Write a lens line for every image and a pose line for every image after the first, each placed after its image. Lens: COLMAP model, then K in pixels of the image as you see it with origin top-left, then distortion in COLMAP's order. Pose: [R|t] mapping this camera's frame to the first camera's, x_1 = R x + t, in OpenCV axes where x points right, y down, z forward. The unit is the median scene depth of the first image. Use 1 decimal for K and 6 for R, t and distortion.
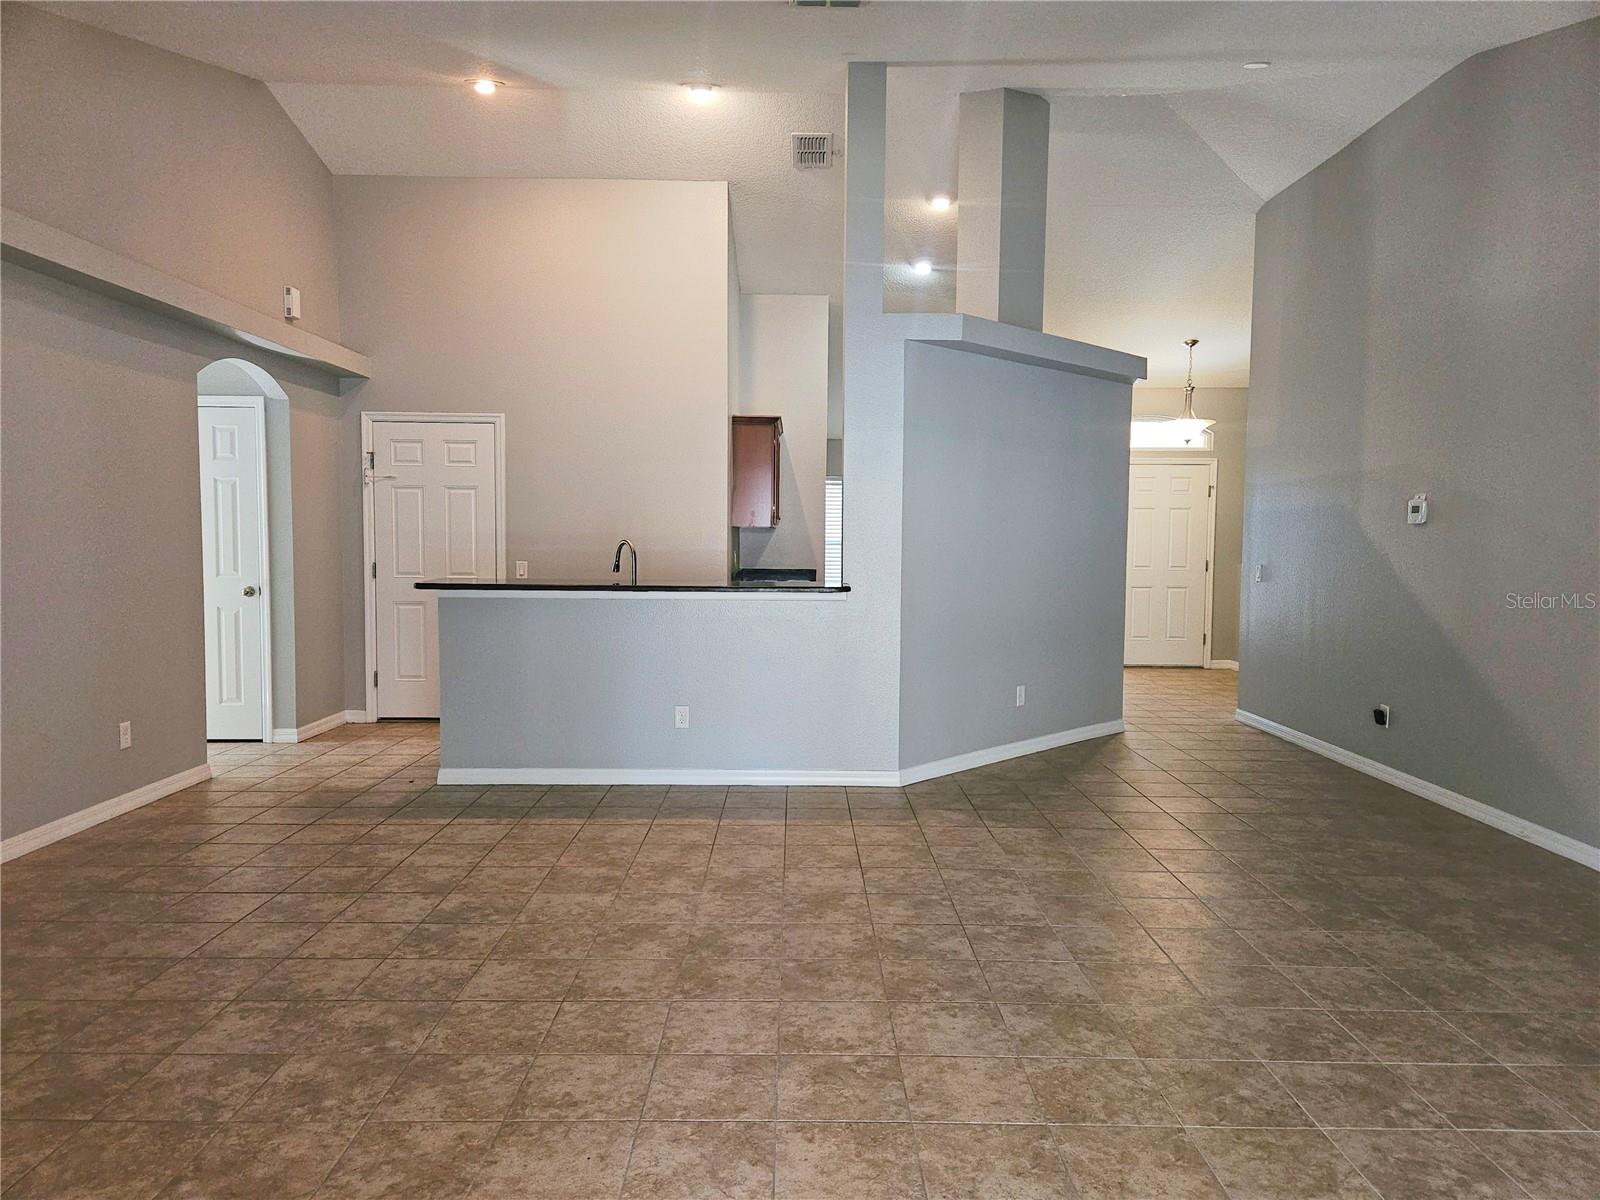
lens RADIAL K [[1069.6, 0, 813.1], [0, 1069.6, 597.6], [0, 0, 1]] dist [0.060955, -0.042739]
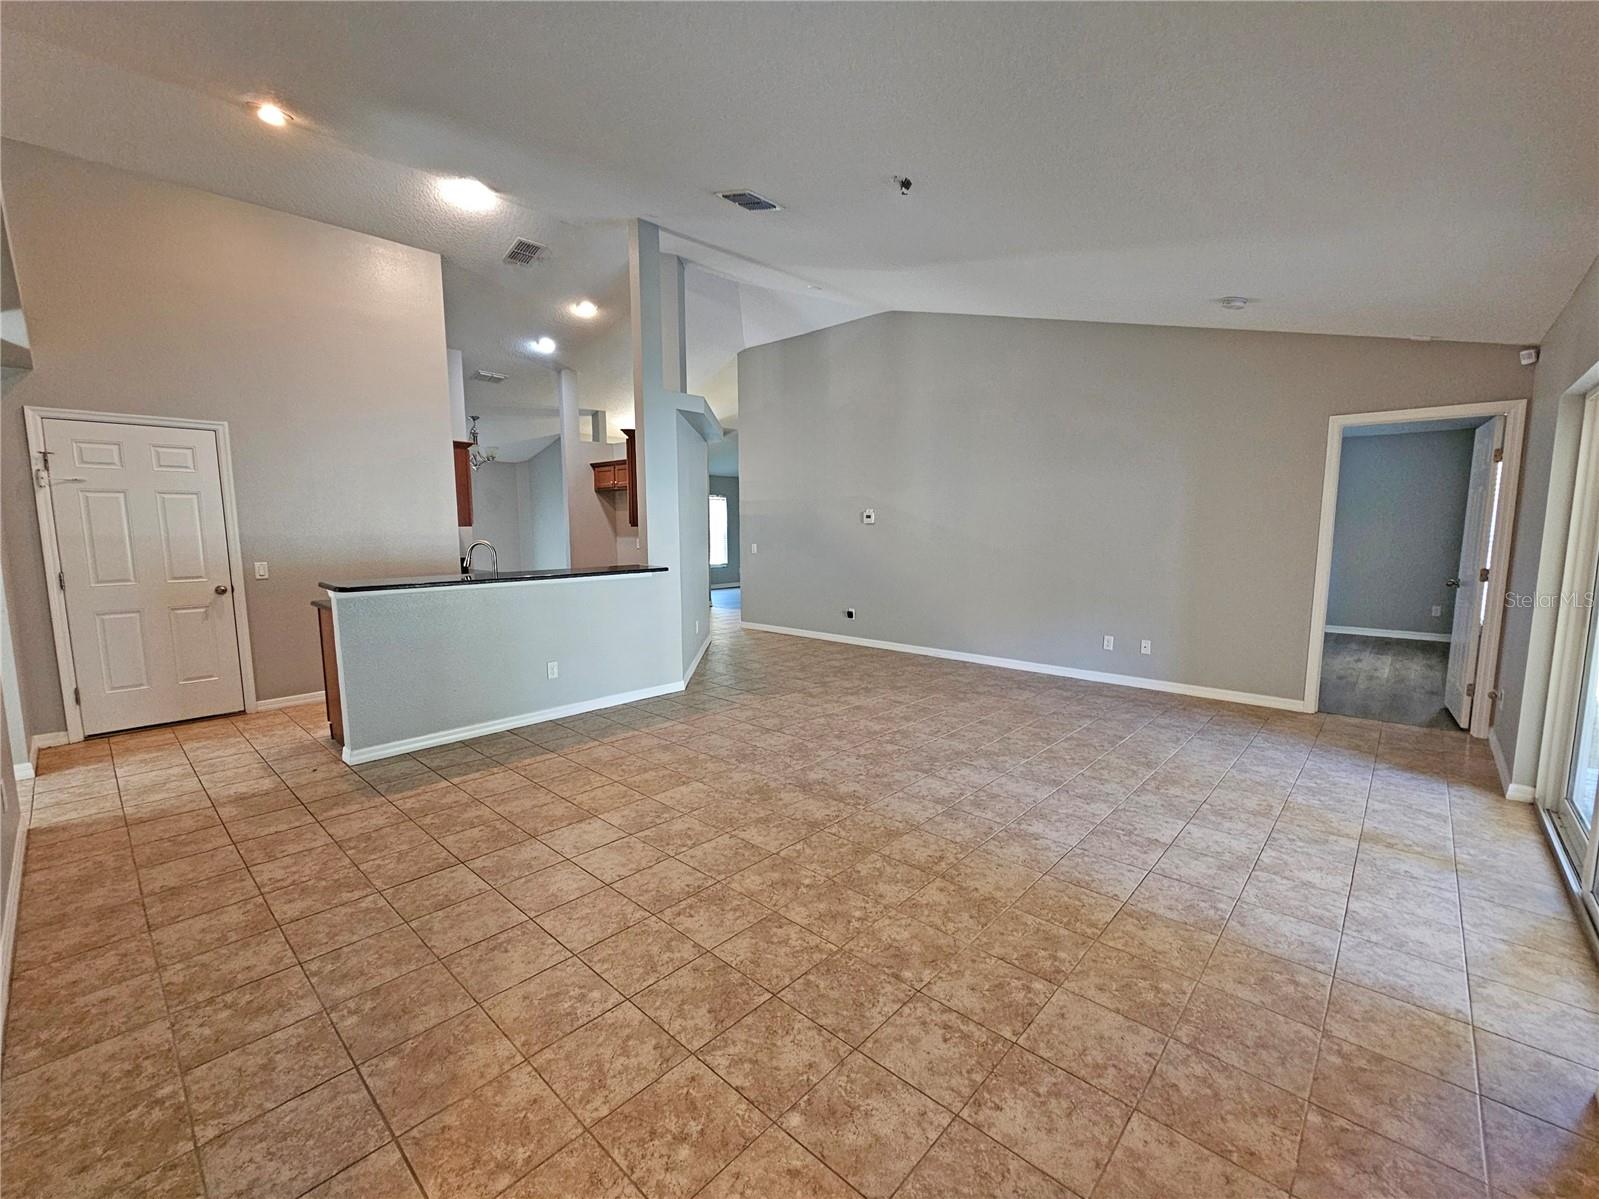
lens RADIAL K [[664.2, 0, 812.8], [0, 664.2, 604.7], [0, 0, 1]] dist [-0.003393, 0.003489]
pose [[0.679072, -0.098755, 0.727398, -0.689268], [0.050410, 0.994844, 0.088003, -0.040471], [-0.732338, -0.023092, 0.680549, 0.245296]]
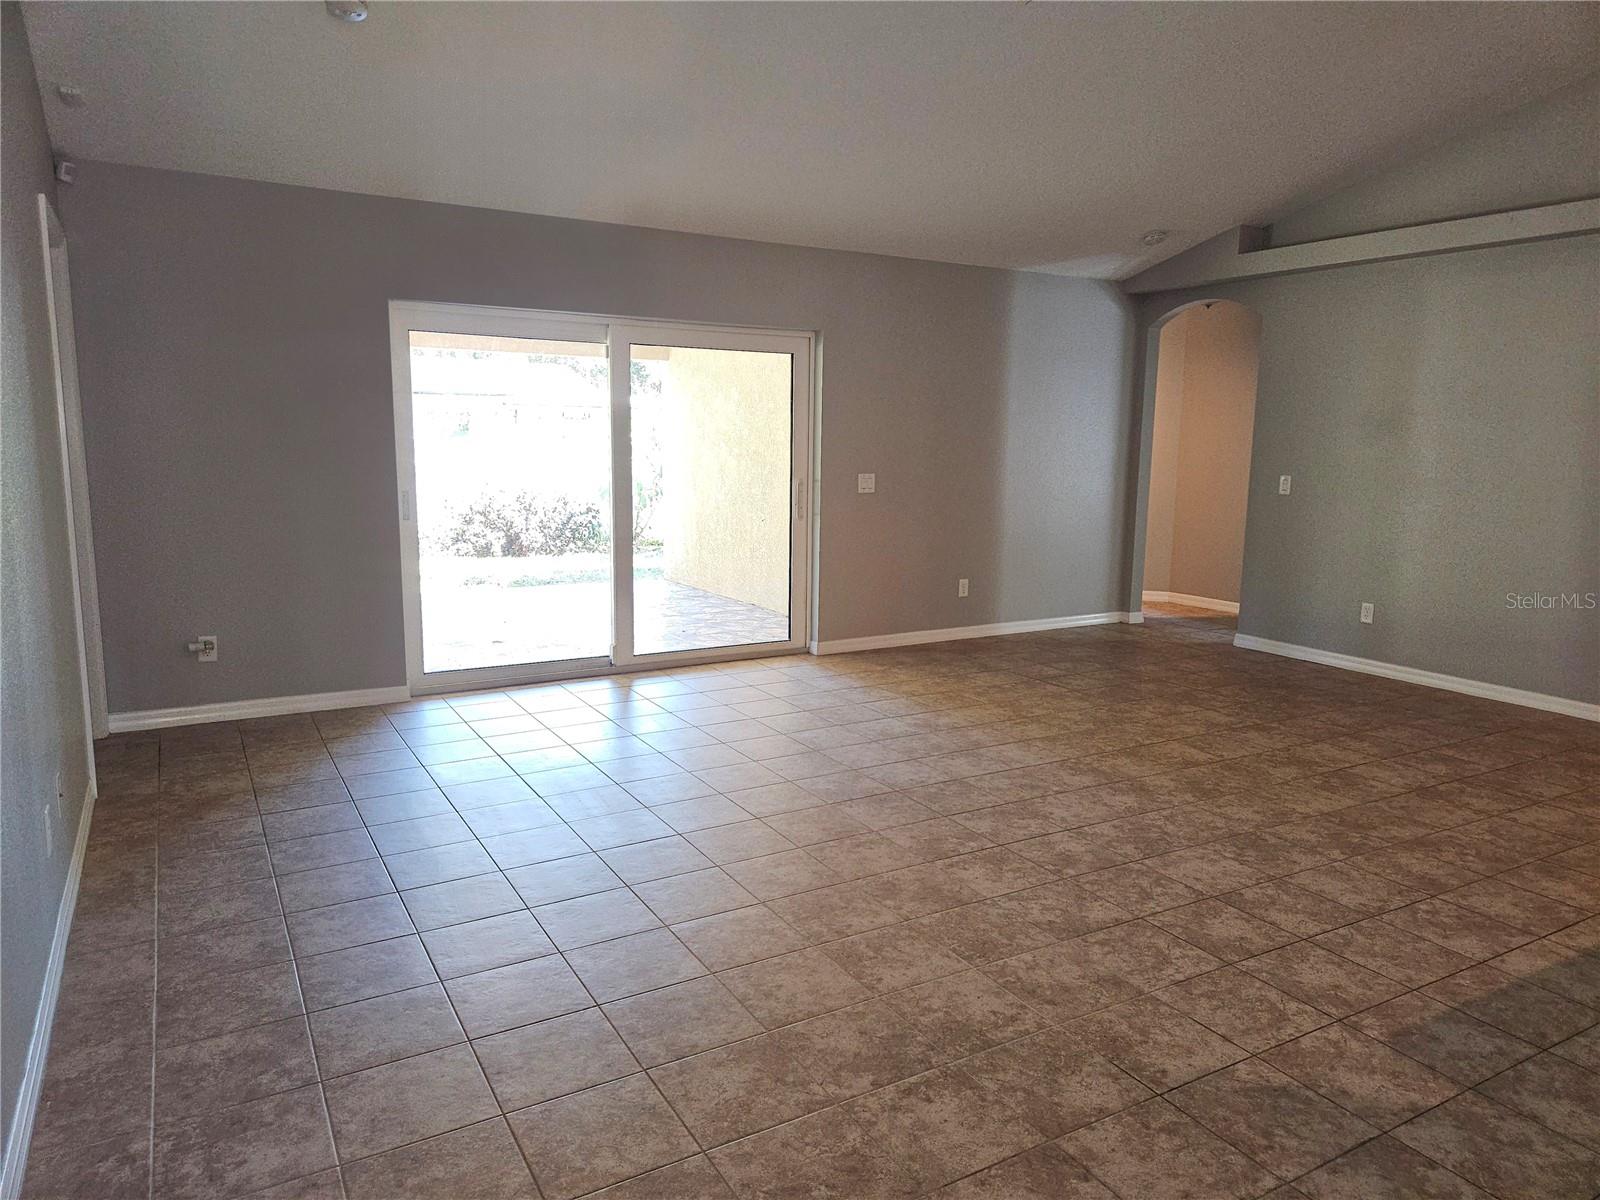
lens RADIAL K [[1069.6, 0, 802.2], [0, 1069.6, 605.5], [0, 0, 1]] dist [0.060955, -0.042739]
pose [[-0.874650, 0.058037, -0.481269, 0.681890], [-0.048074, 0.977528, 0.205251, -0.098897], [0.482366, 0.202659, -0.852204, 1.525235]]
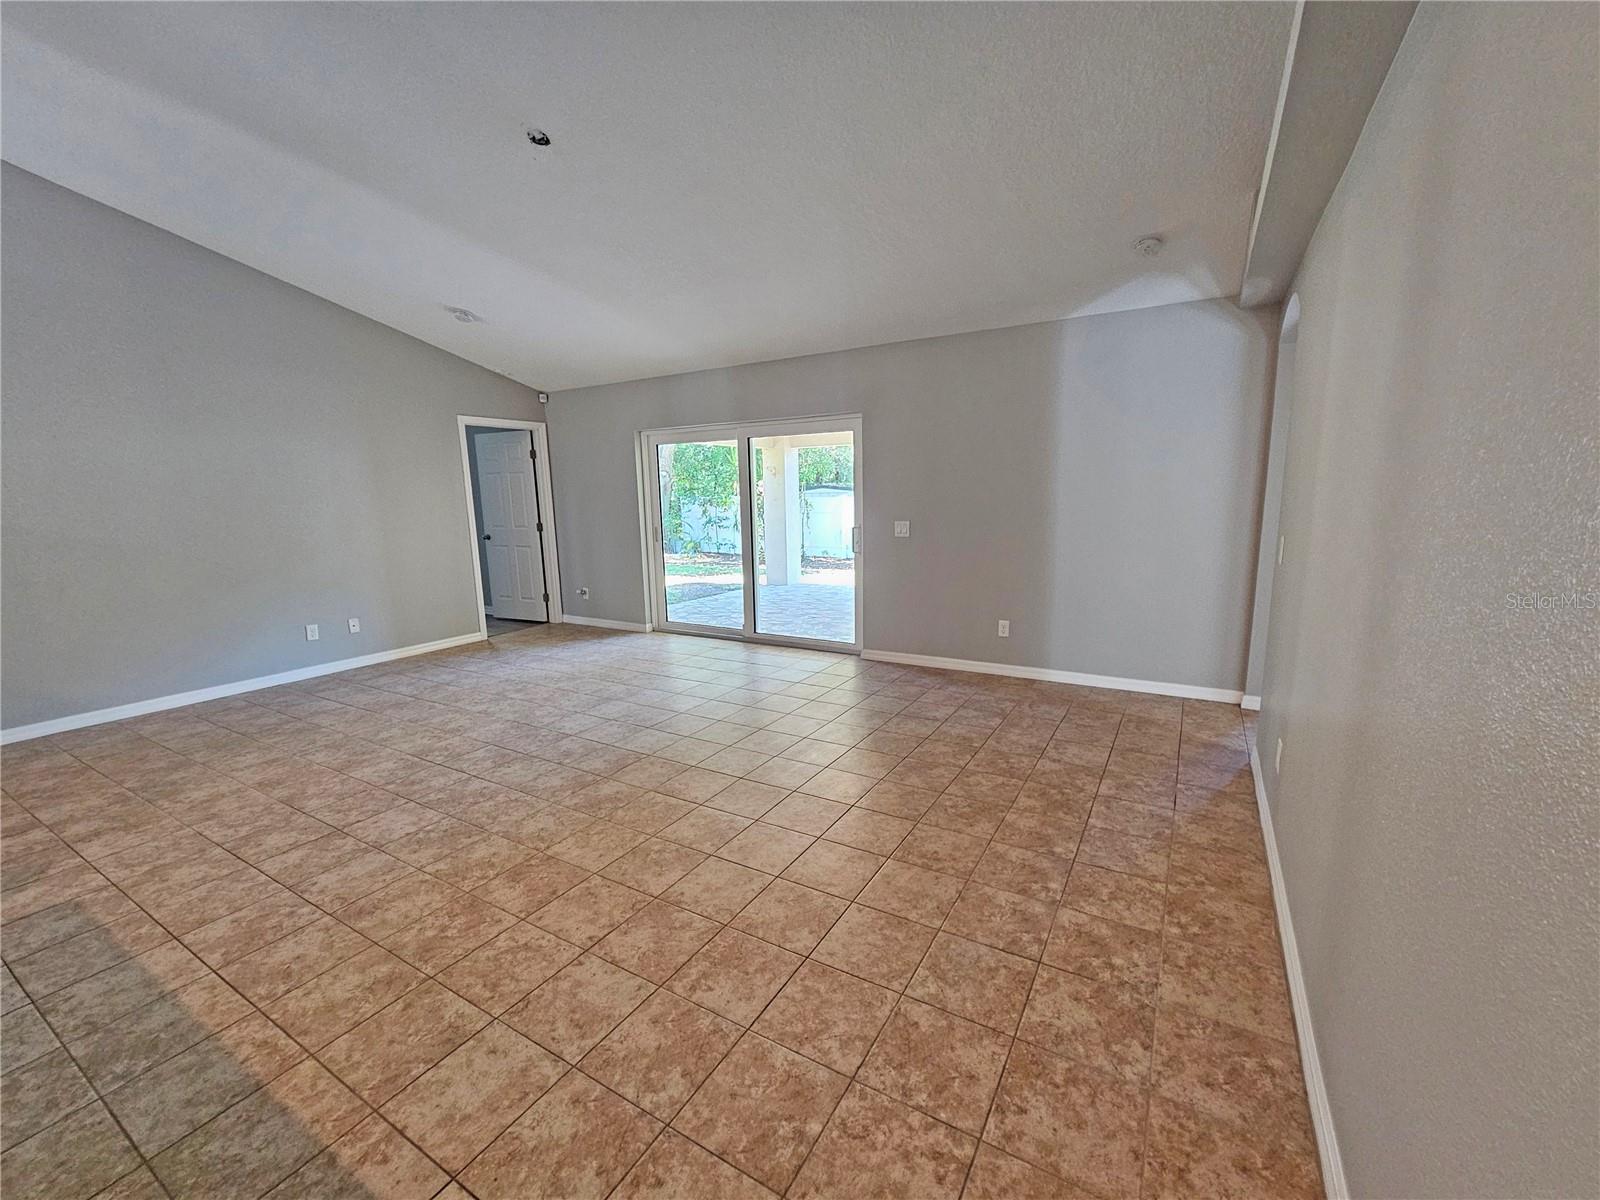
lens RADIAL K [[664.6, 0, 798.6], [0, 664.6, 595.2], [0, 0, 1]] dist [-0.003393, 0.003489]
pose [[-0.847520, -0.072119, 0.525842, -0.695816], [0.045255, 0.977299, 0.206977, -0.095515], [-0.528831, 0.199214, -0.825016, 1.300141]]
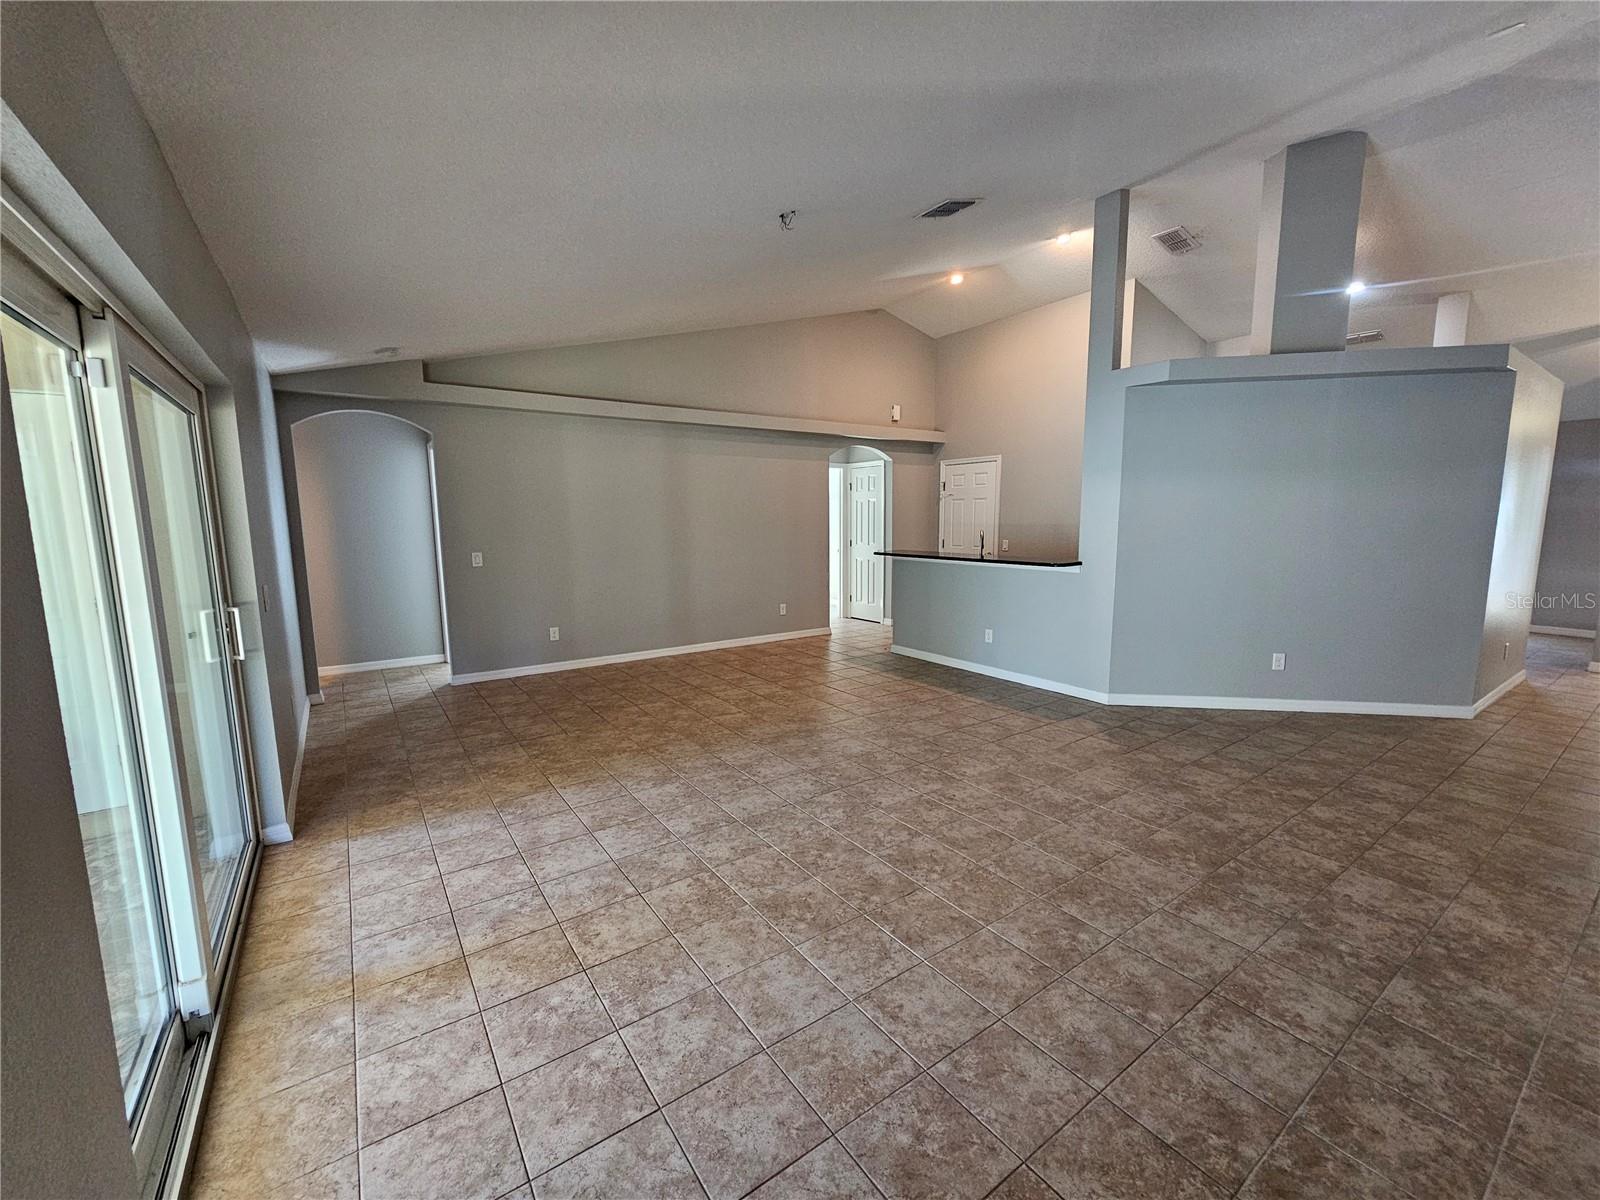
lens RADIAL K [[664.6, 0, 807.4], [0, 664.6, 601.6], [0, 0, 1]] dist [-0.003393, 0.003489]
pose [[0.568193, 0.093987, -0.817510, 0.777286], [-0.034778, 0.995311, 0.090256, -0.037881], [0.822160, -0.022851, 0.568798, 0.224003]]
